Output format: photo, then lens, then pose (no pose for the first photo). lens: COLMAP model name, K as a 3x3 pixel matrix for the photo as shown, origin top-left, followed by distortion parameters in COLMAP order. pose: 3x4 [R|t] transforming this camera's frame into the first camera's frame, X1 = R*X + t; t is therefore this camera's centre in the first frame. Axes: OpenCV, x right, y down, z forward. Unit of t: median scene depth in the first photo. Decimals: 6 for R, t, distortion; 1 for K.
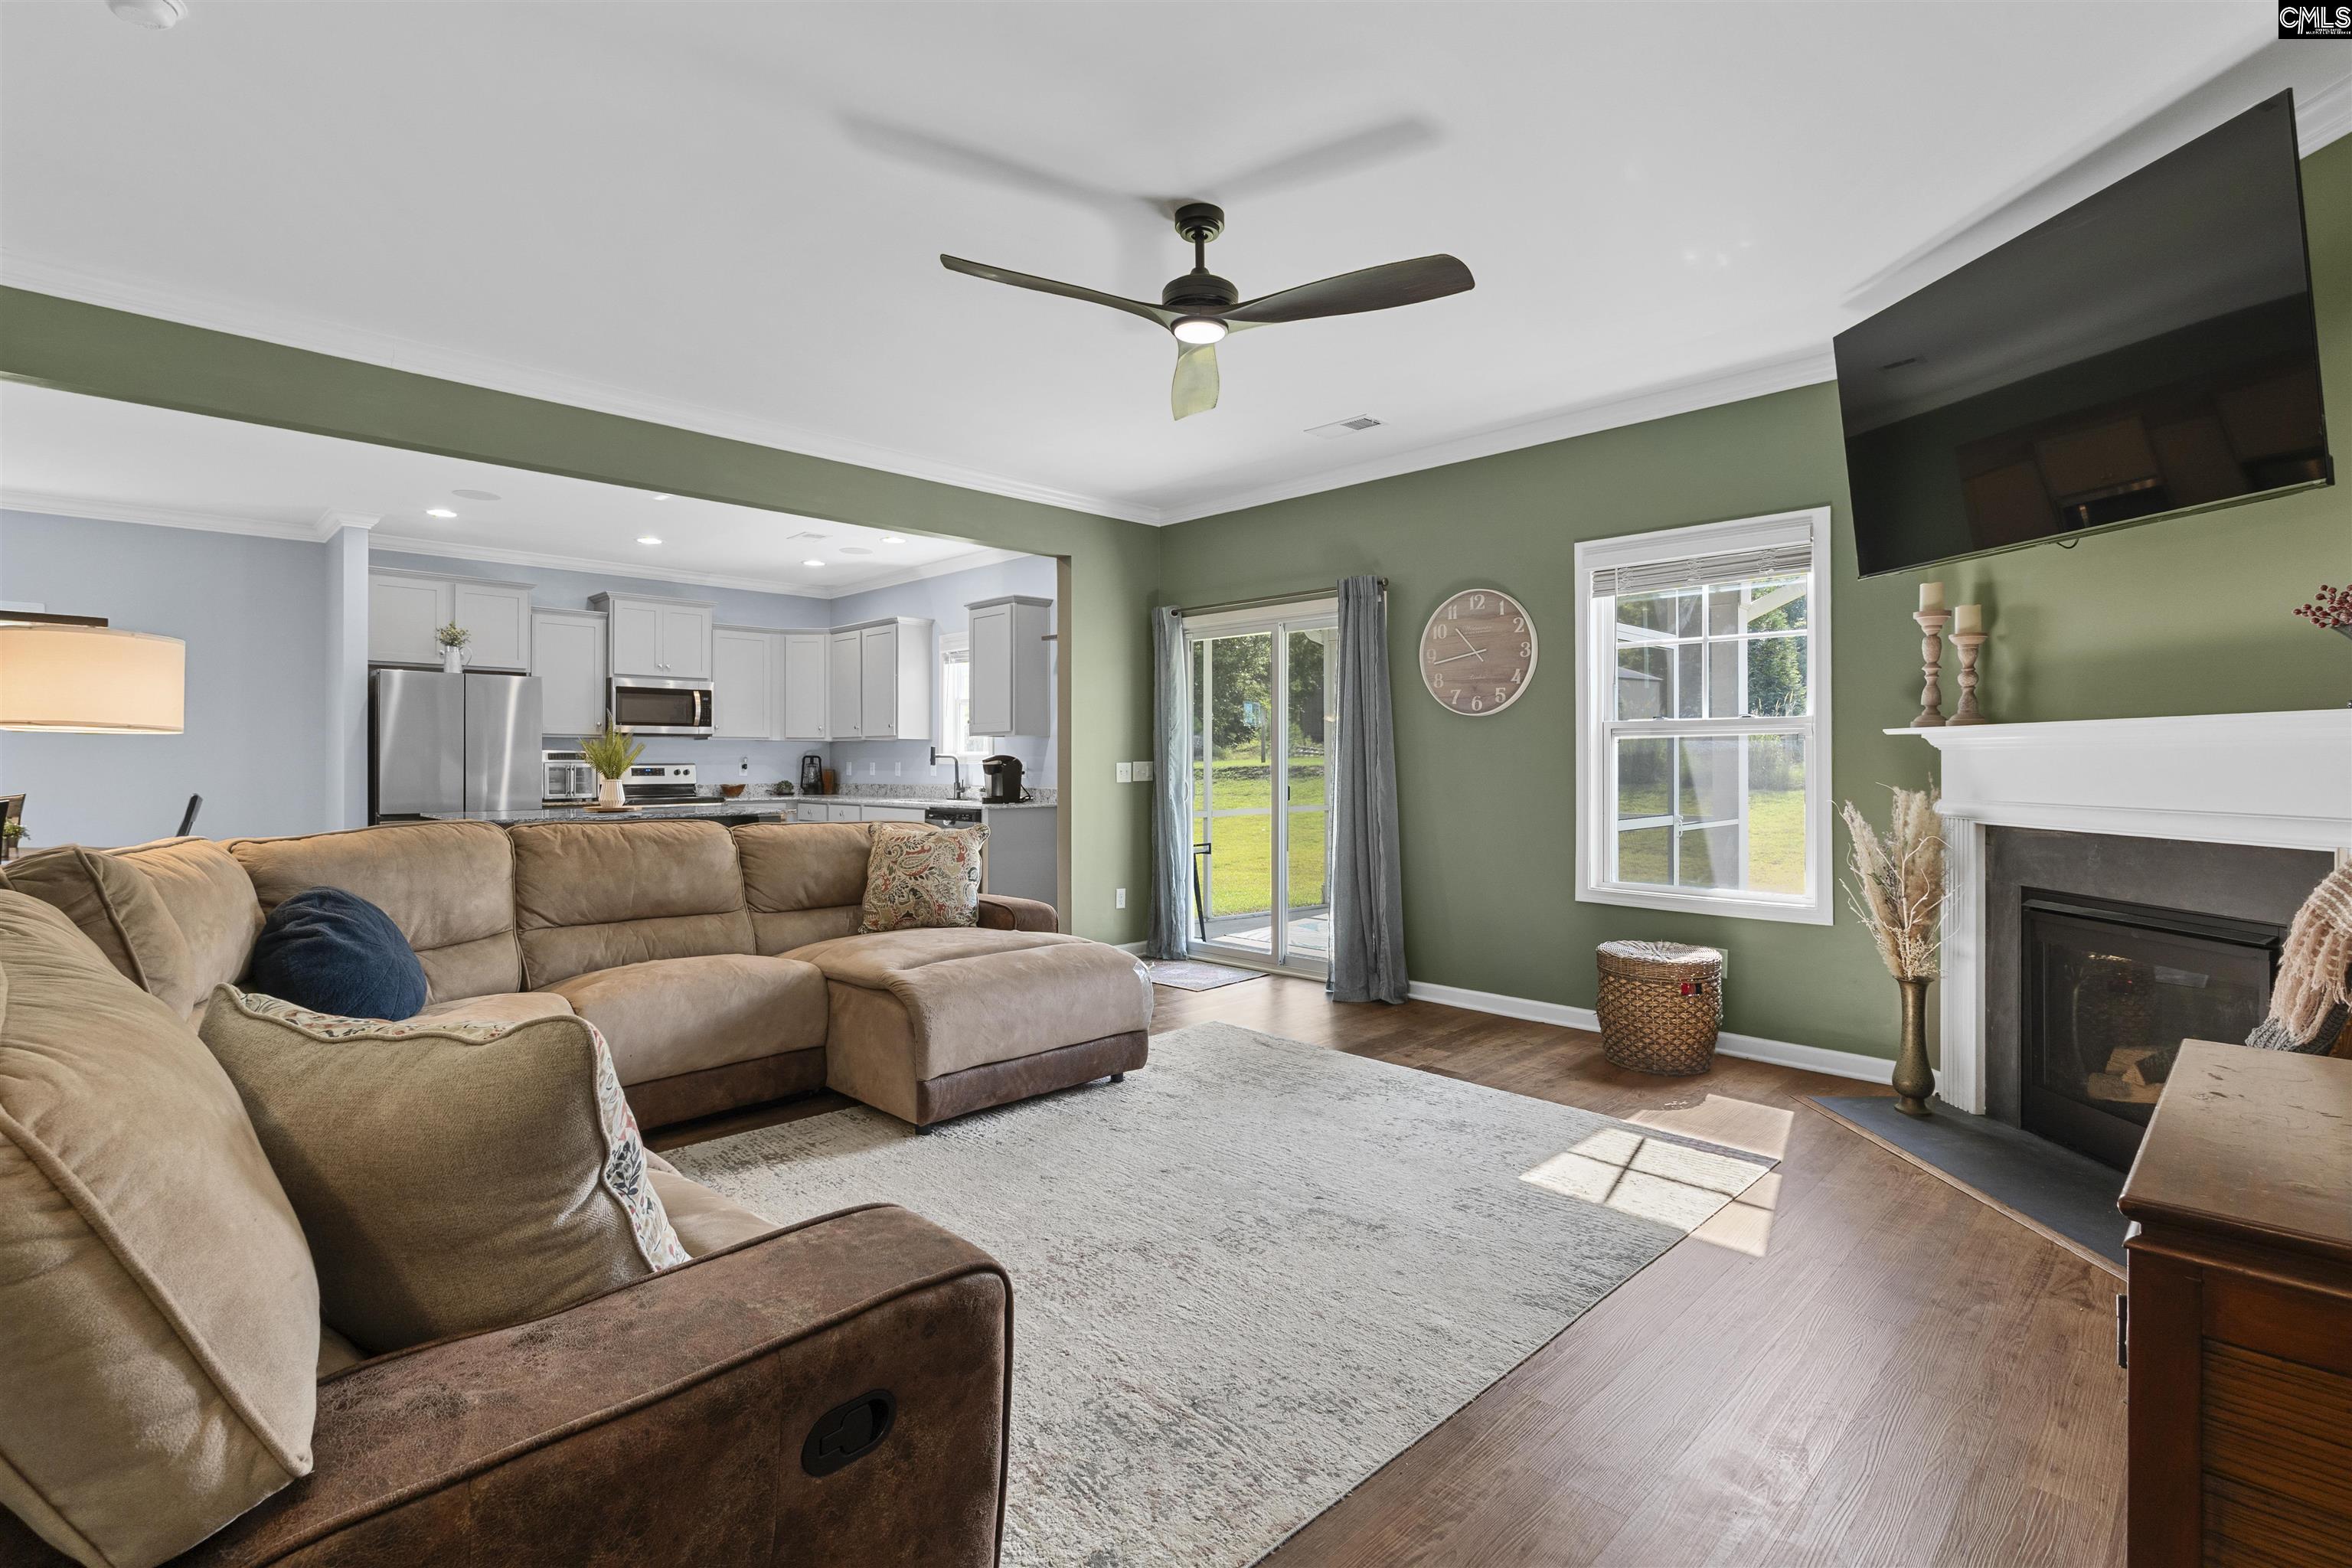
lens RADIAL K [[1100.5, 0, 1167.5], [0, 1100.5, 759.7], [0, 0, 1]] dist [-0.010010, 0.000035]
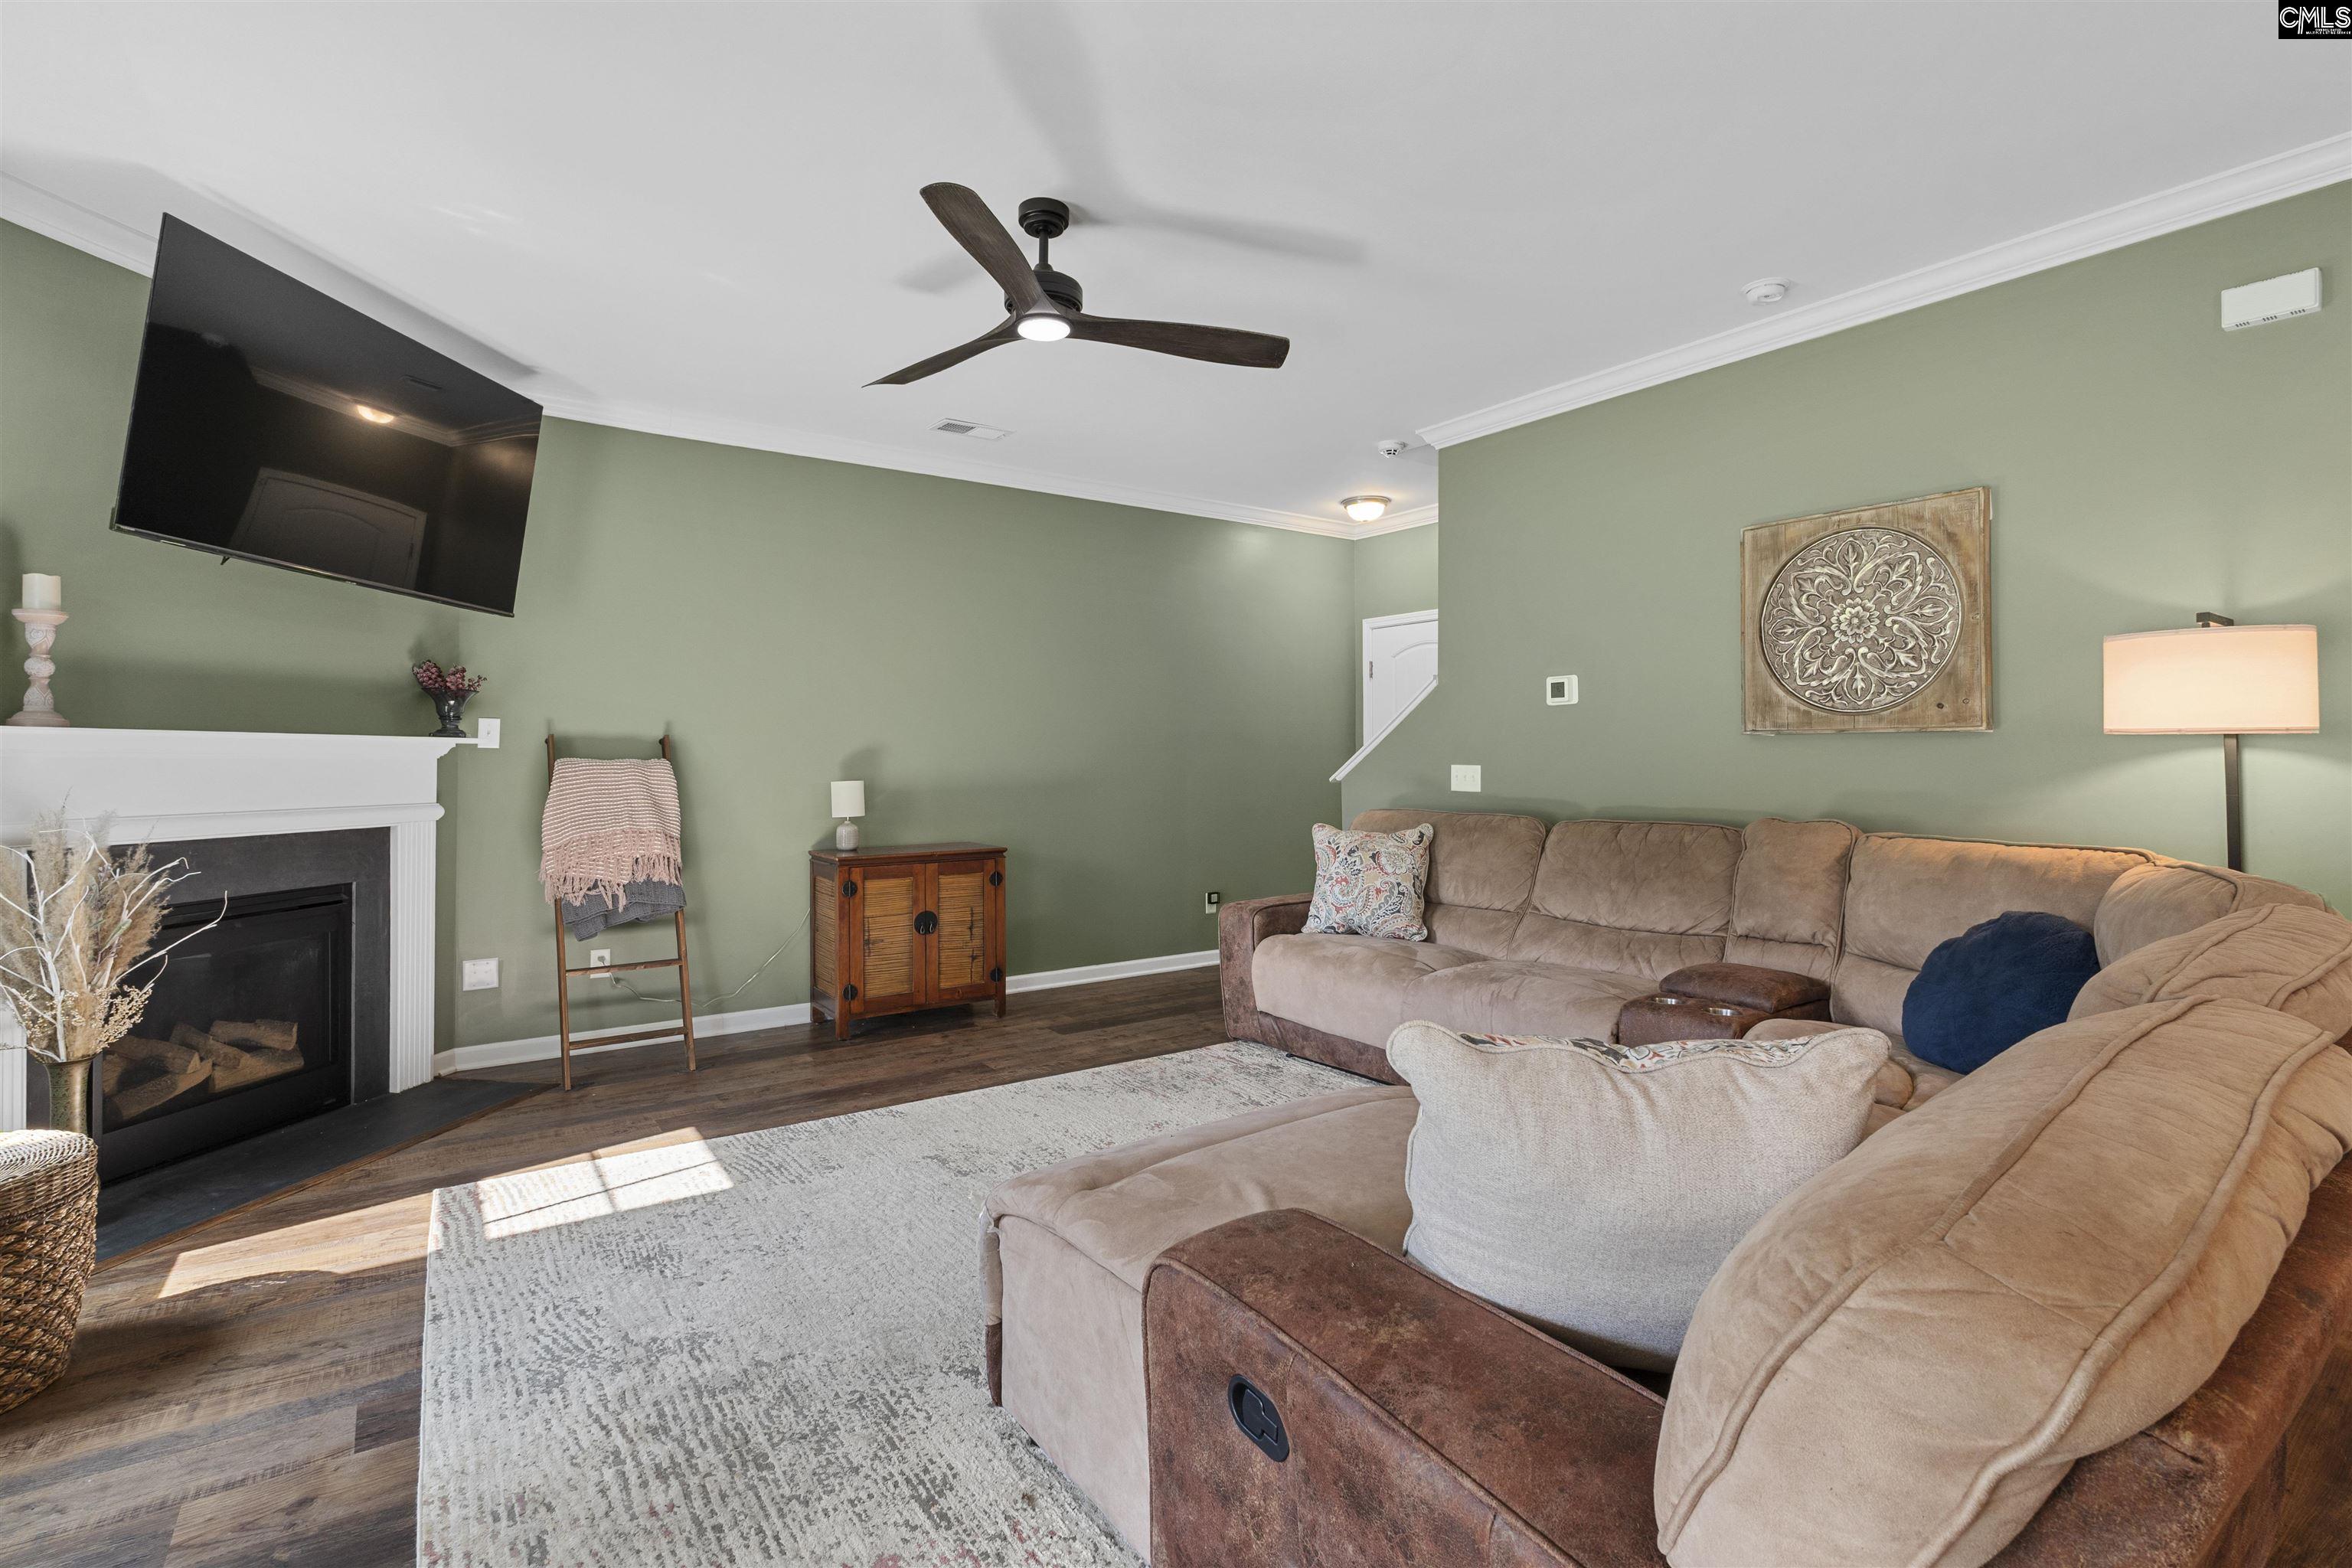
lens RADIAL K [[1092.0, 0, 1176.0], [0, 1092.0, 784.0], [0, 0, 1]] dist [-0.002954, -0.000273]
pose [[-0.988386, -0.002155, 0.151949, -0.196854], [0.000951, 0.999792, 0.020365, -0.004930], [-0.151961, 0.020273, -0.988179, 1.643102]]
